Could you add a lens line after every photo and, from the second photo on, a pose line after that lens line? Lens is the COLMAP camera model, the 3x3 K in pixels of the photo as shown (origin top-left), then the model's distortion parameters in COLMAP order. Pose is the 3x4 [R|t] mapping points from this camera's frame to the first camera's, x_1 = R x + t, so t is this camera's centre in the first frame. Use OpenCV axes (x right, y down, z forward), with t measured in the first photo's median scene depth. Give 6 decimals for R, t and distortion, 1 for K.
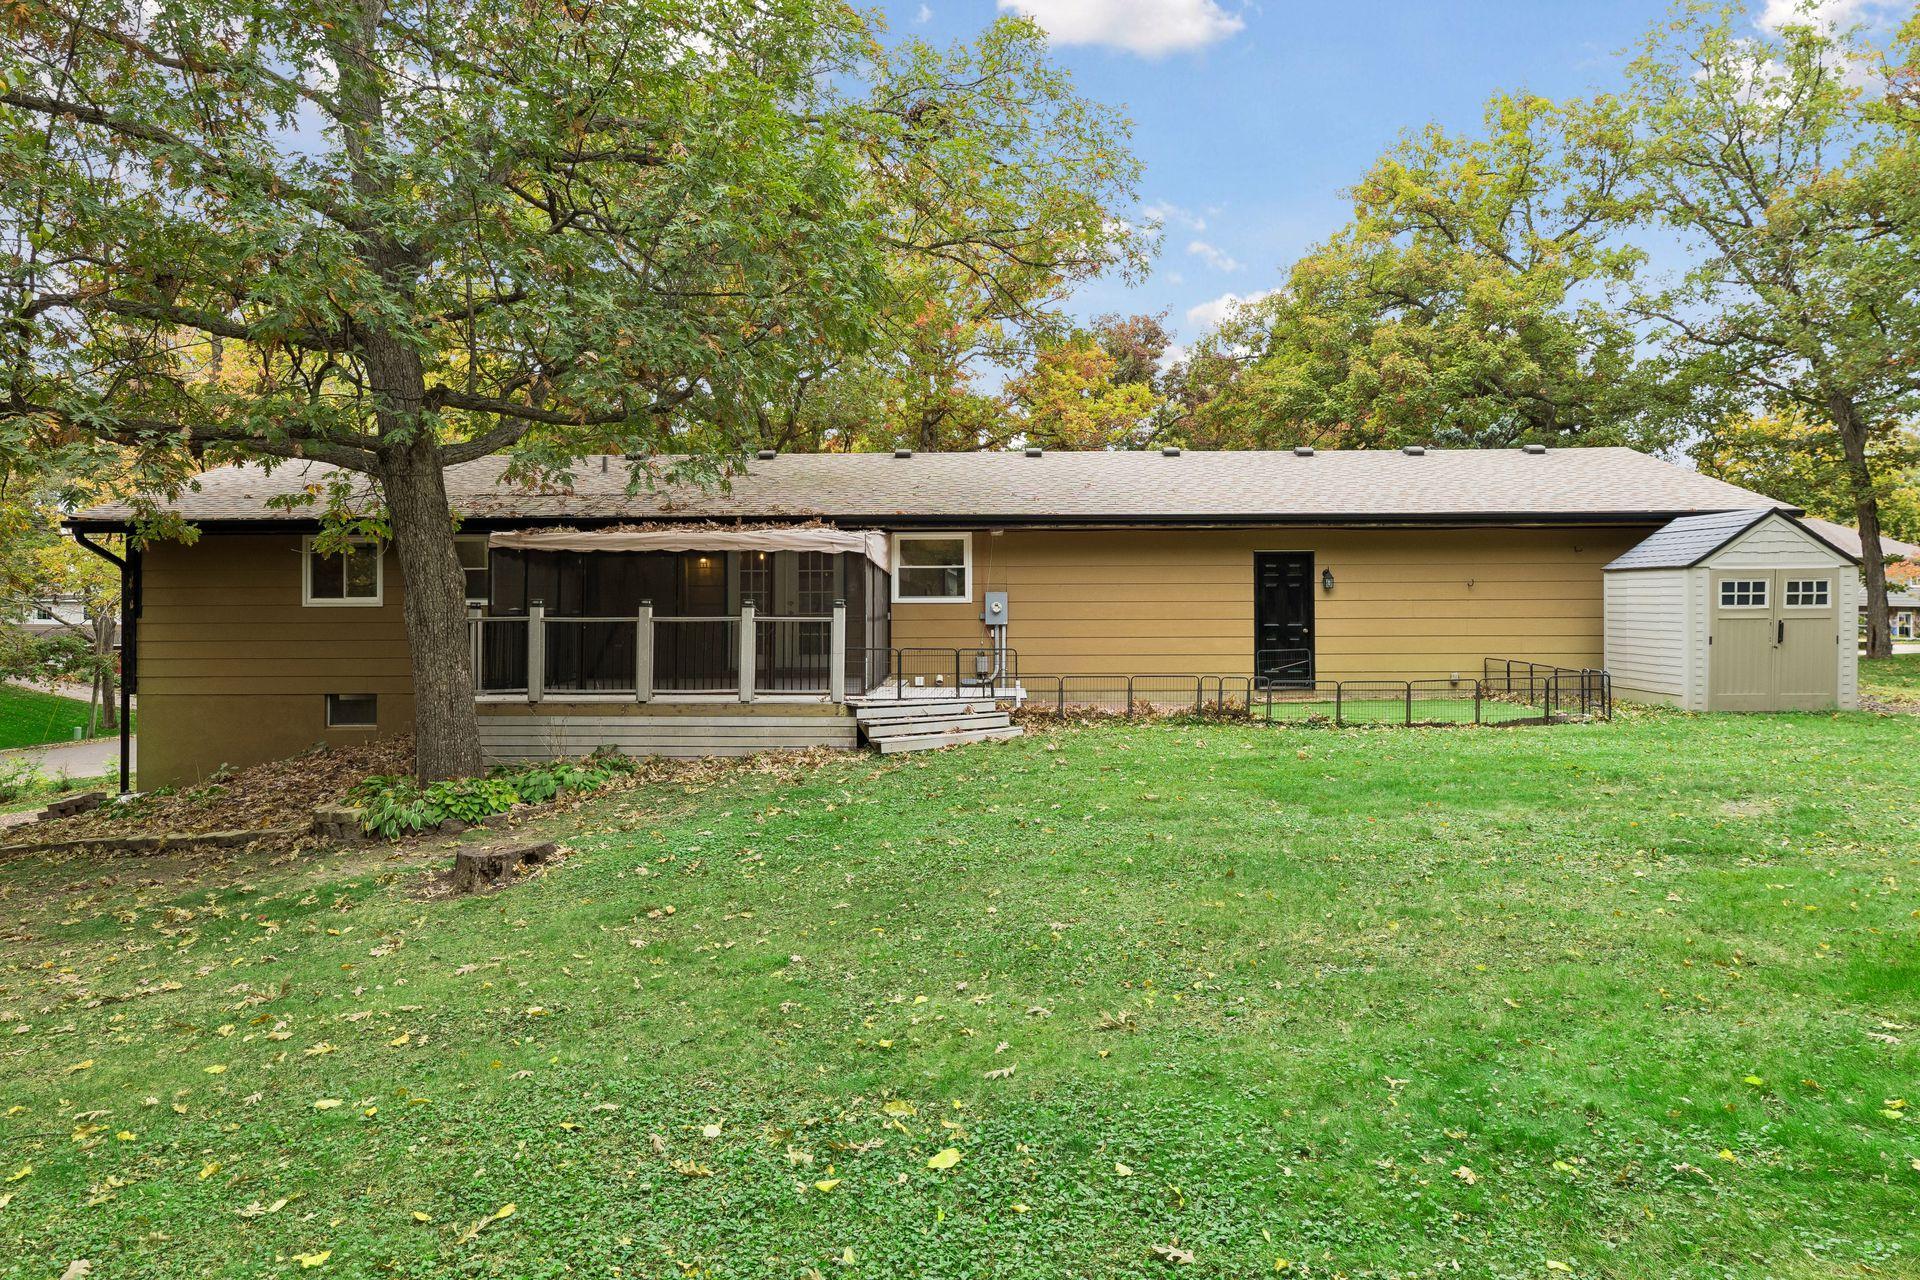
lens RADIAL K [[1418.8, 0, 959.7], [0, 1418.8, 607.1], [0, 0, 1]] dist [0.033713, -0.000862]
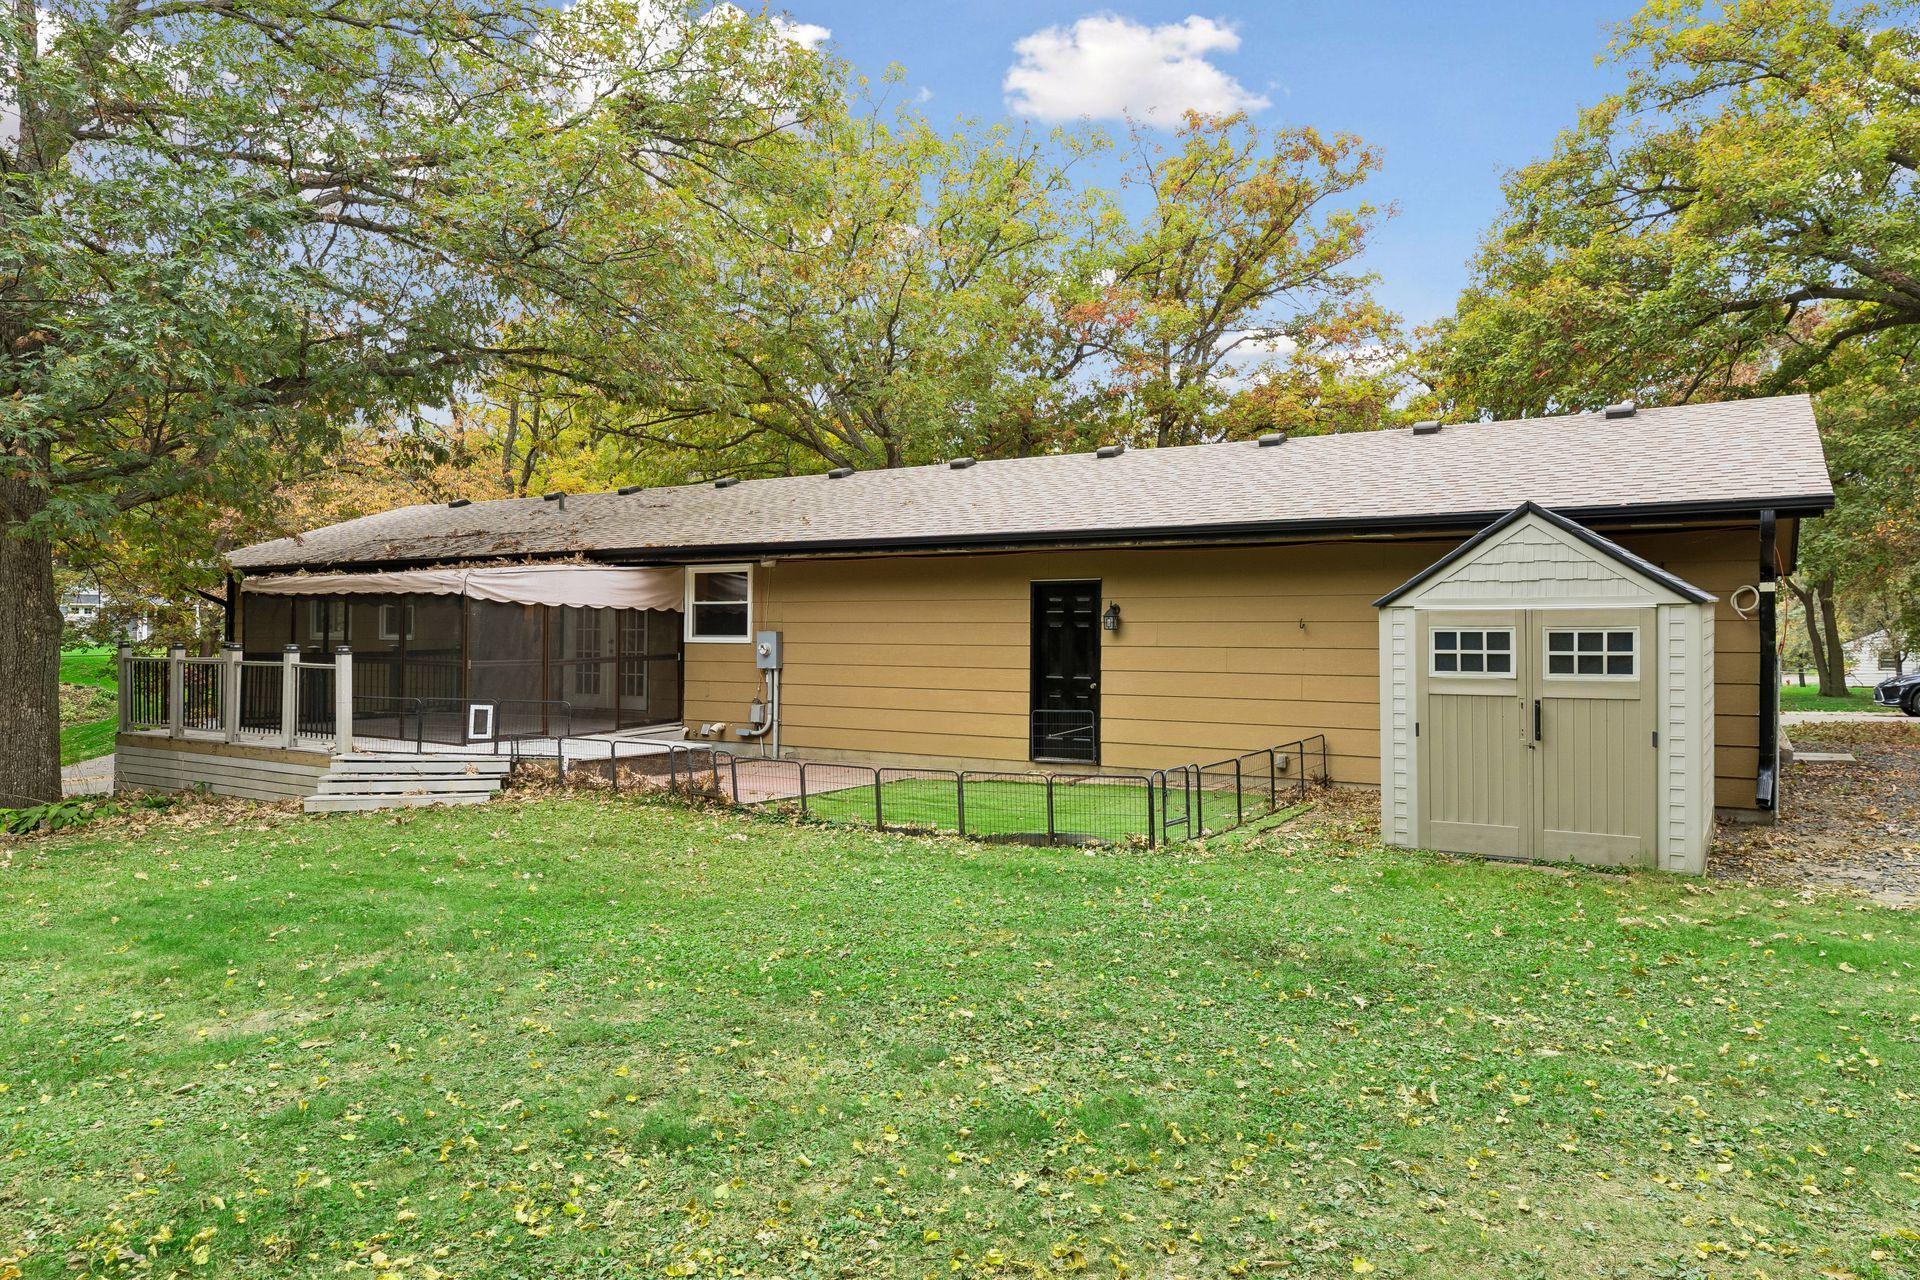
lens RADIAL K [[1418.8, 0, 959.7], [0, 1418.8, 607.1], [0, 0, 1]] dist [0.033713, -0.000862]
pose [[0.811543, -0.001089, -0.584292, 0.631608], [-0.001792, 0.999989, -0.004352, -0.021928], [0.584290, 0.004578, 0.811532, 0.358558]]
